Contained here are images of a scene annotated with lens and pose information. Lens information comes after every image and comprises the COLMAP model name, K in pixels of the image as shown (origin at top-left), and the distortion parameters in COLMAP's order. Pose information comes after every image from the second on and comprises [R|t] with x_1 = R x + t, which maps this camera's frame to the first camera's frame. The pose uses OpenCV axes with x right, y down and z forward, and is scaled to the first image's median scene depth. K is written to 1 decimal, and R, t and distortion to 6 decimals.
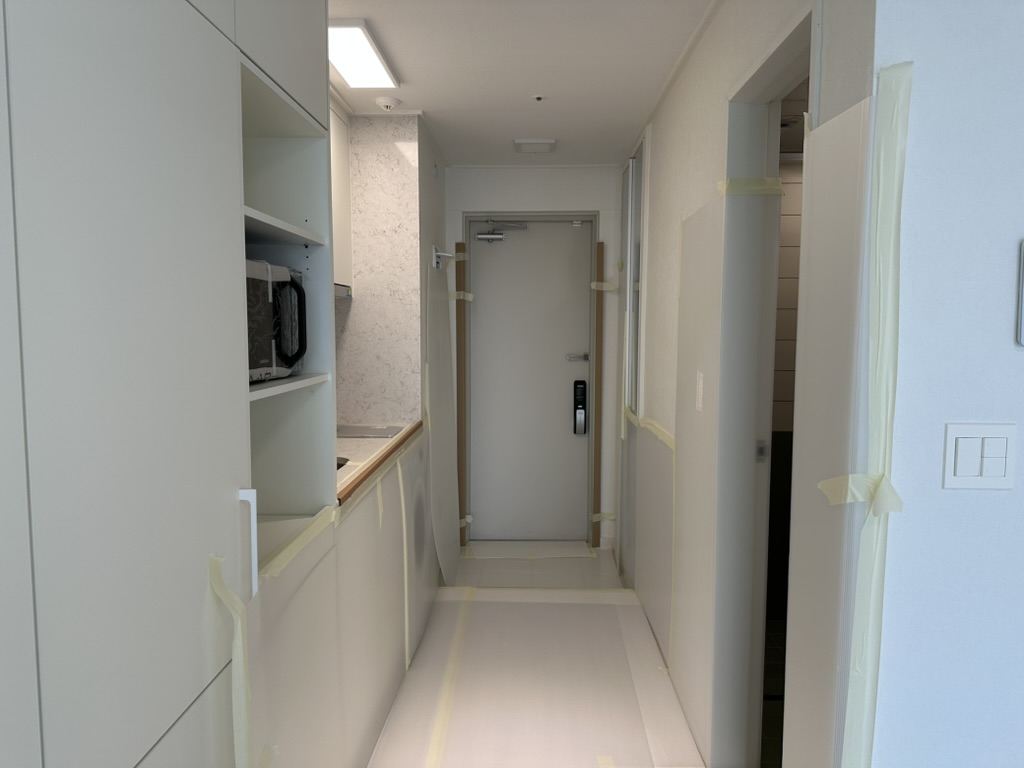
lens RADIAL K [[704.9, 0, 508.9], [0, 704.9, 382.1], [0, 0, 1]] dist [0.132298, -0.204435]
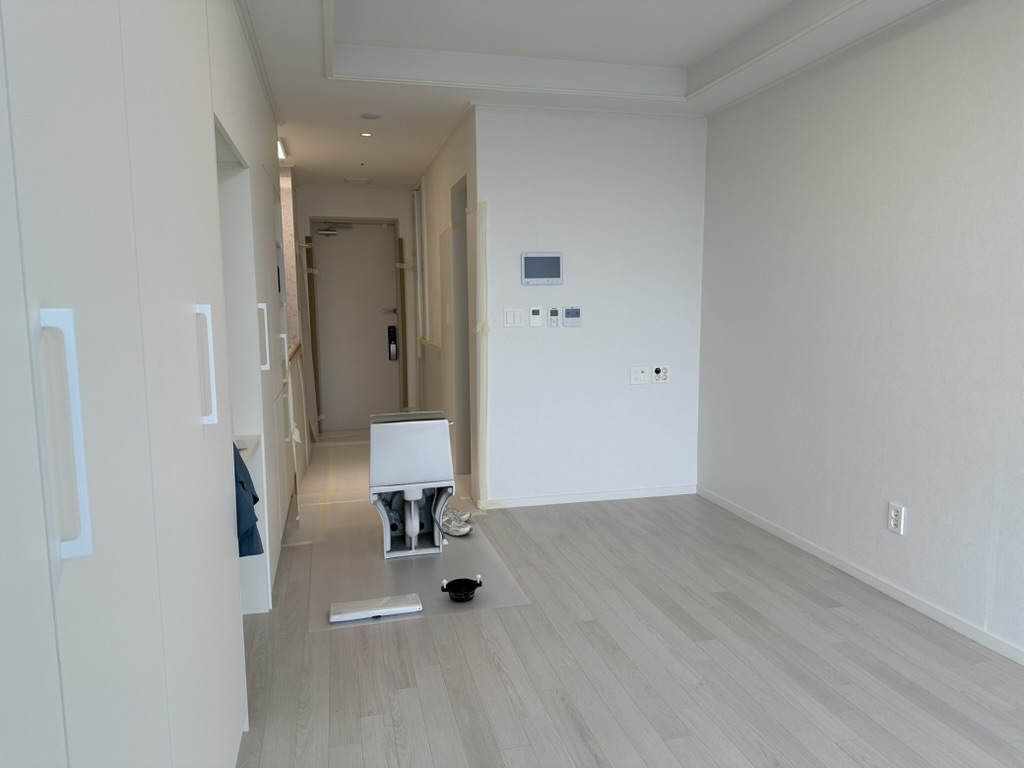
lens RADIAL K [[708.8, 0, 517.0], [0, 708.8, 383.5], [0, 0, 1]] dist [0.143791, -0.208950]
pose [[0.960424, -0.044709, 0.274932, -0.079458], [0.036494, 0.998723, 0.034924, 0.087089], [-0.276142, -0.023509, 0.960829, -0.655518]]
